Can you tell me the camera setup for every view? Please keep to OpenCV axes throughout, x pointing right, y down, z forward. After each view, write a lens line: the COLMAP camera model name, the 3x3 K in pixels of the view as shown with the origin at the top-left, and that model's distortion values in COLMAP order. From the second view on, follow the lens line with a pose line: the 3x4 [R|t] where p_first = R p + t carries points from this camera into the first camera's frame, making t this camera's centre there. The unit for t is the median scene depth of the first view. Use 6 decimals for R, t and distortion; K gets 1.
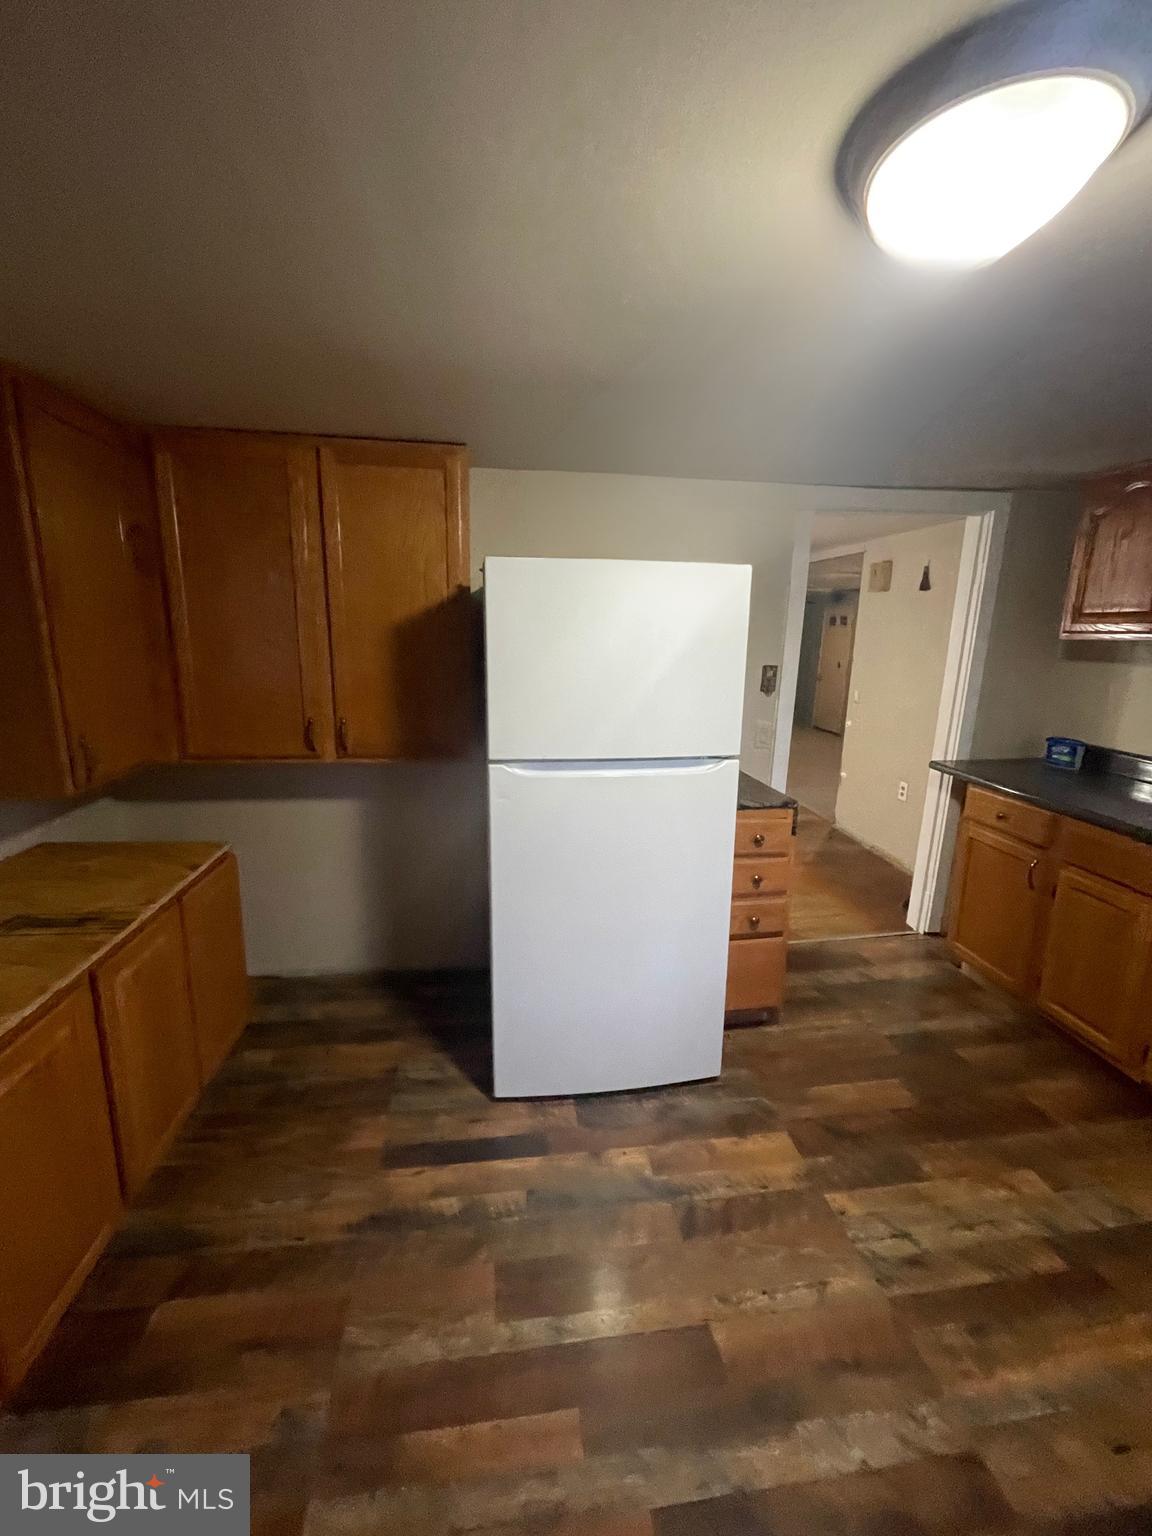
lens RADIAL K [[631.6, 0, 576.0], [0, 631.6, 768.0], [0, 0, 1]] dist [0.000118, 0.013296]
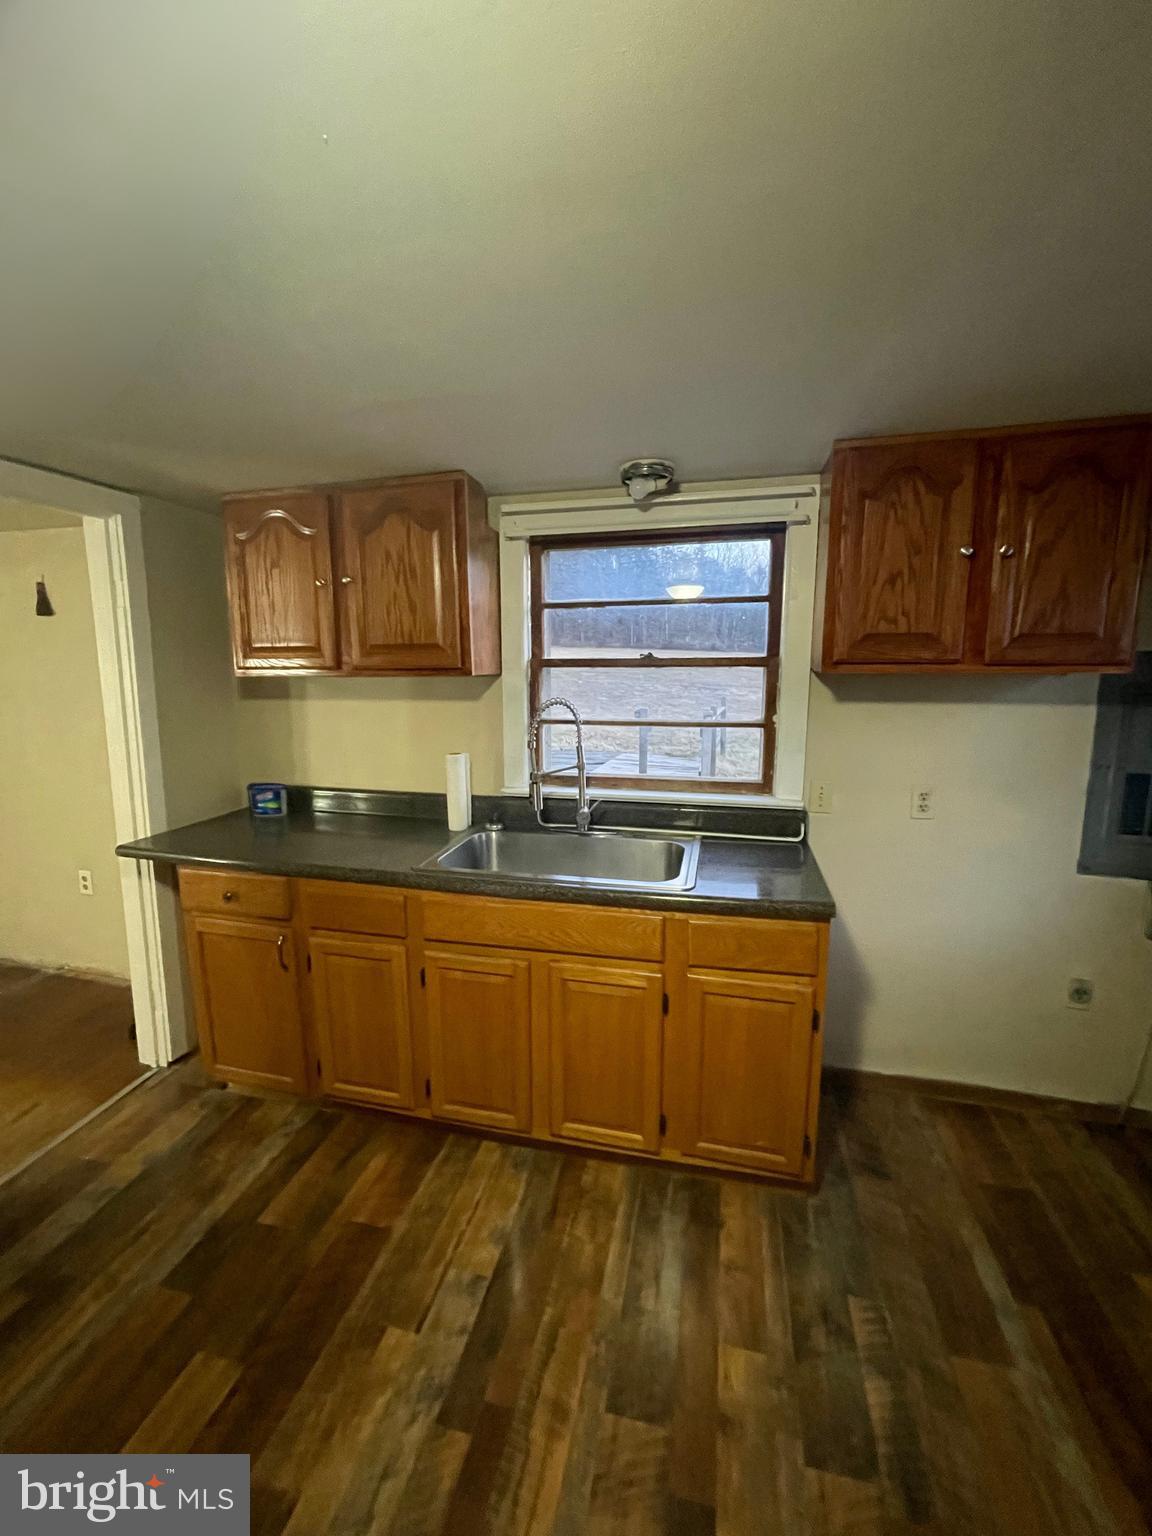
lens RADIAL K [[596.6, 0, 584.0], [0, 596.6, 758.4], [0, 0, 1]] dist [-0.020564, 0.000239]
pose [[0.350976, -0.145092, 0.925075, 0.142643], [0.208481, 0.975233, 0.073861, -0.047487], [-0.912881, 0.166937, 0.372533, 0.248791]]
